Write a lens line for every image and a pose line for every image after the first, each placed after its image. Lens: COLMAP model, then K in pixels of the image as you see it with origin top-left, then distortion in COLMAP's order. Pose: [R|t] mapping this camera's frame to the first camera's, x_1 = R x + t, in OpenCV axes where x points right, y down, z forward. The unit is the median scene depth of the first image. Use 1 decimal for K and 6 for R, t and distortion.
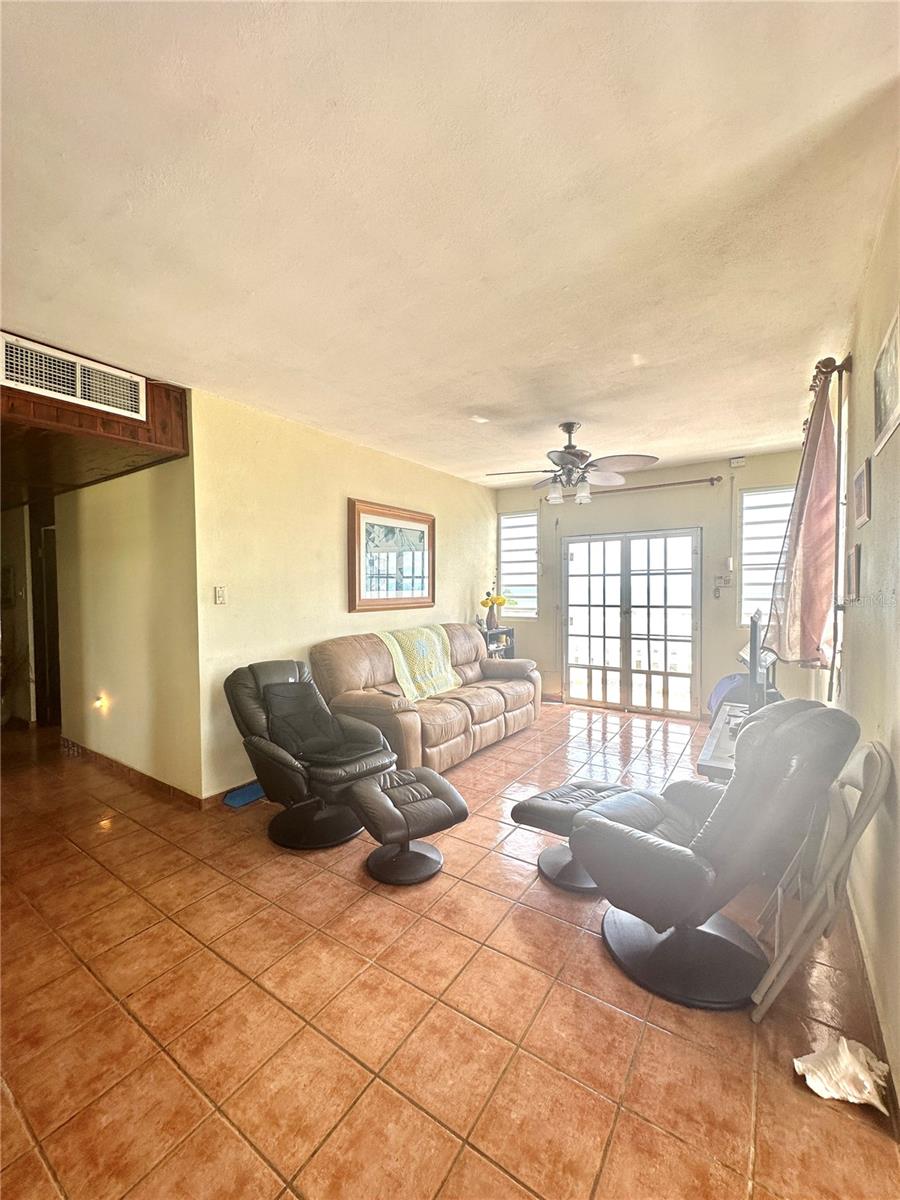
lens RADIAL K [[484.2, 0, 454.5], [0, 484.2, 602.5], [0, 0, 1]] dist [0.001641, 0.001807]
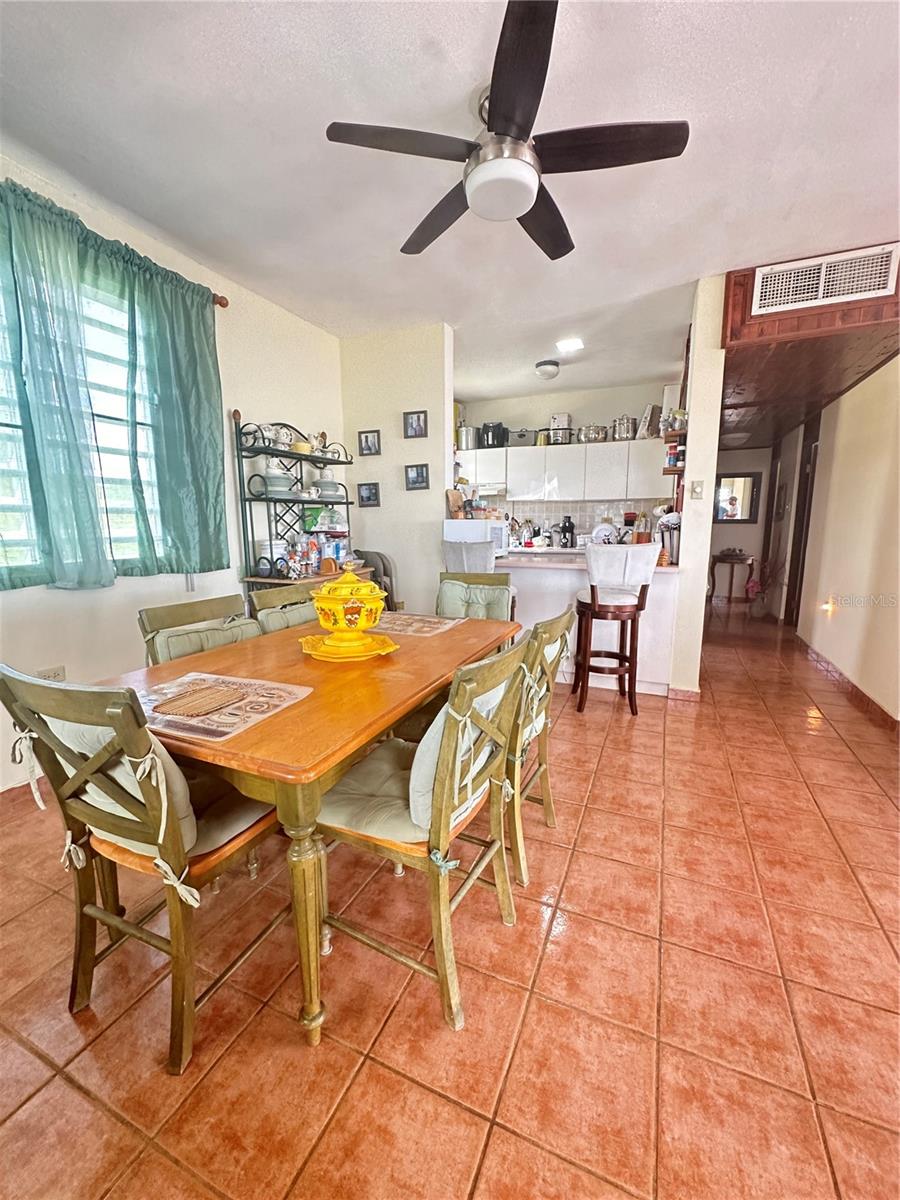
lens RADIAL K [[484.2, 0, 449.1], [0, 484.2, 602.5], [0, 0, 1]] dist [0.001641, 0.001807]
pose [[0.177209, 0.166824, -0.969931, 0.315496], [-0.033577, 0.985980, 0.163450, 0.122309], [0.983600, 0.003602, 0.180326, 0.020593]]
